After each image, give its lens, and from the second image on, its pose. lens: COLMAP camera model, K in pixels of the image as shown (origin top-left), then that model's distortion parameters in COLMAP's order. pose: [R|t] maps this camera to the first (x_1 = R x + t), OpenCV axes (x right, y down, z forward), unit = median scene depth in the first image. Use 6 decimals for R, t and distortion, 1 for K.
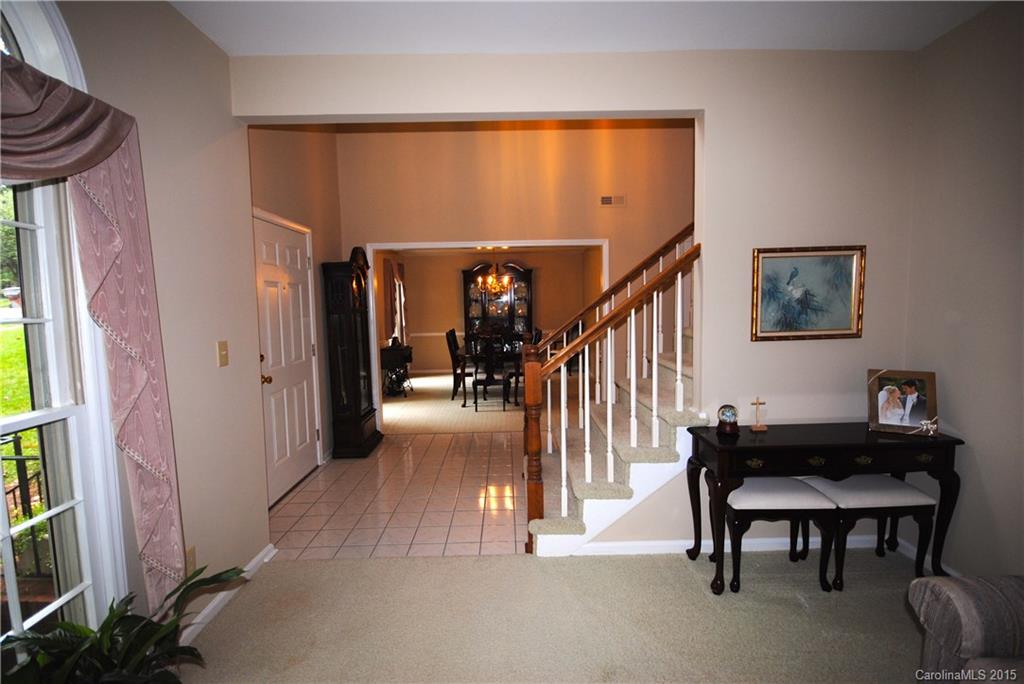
lens RADIAL K [[446.4, 0, 514.2], [0, 446.4, 330.8], [0, 0, 1]] dist [-0.000039, -0.000119]
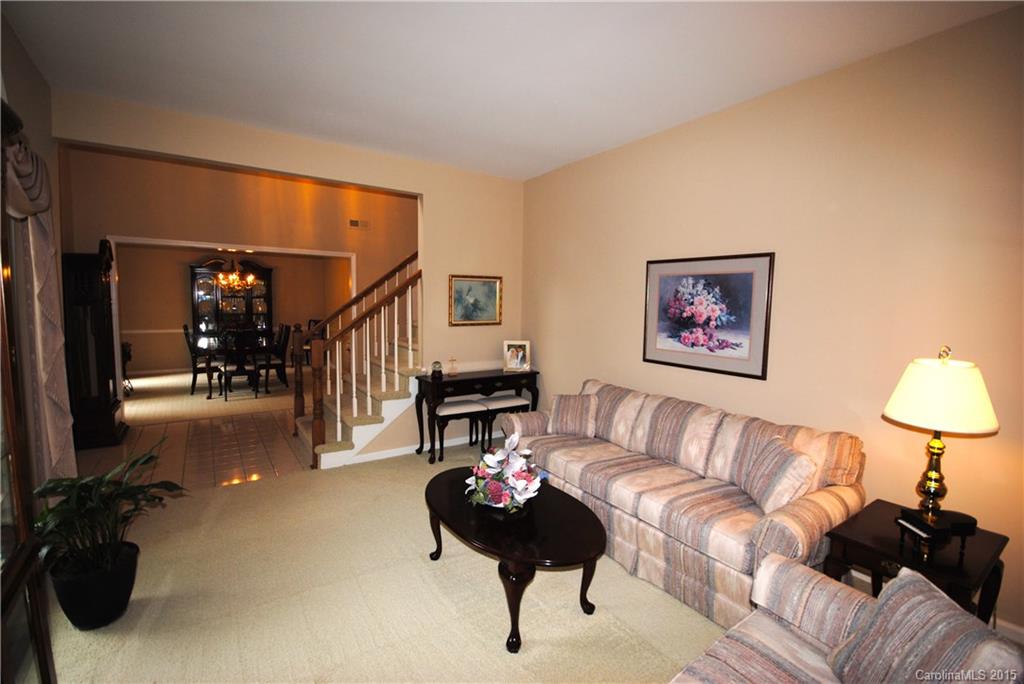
lens RADIAL K [[454.4, 0, 512.0], [0, 454.4, 342.0], [0, 0, 1]] dist [0.001015, 0.000069]
pose [[0.835806, -0.014886, 0.548822, -0.249760], [0.005417, 0.999807, 0.018869, 0.051833], [-0.548998, -0.012797, 0.835726, -0.640852]]
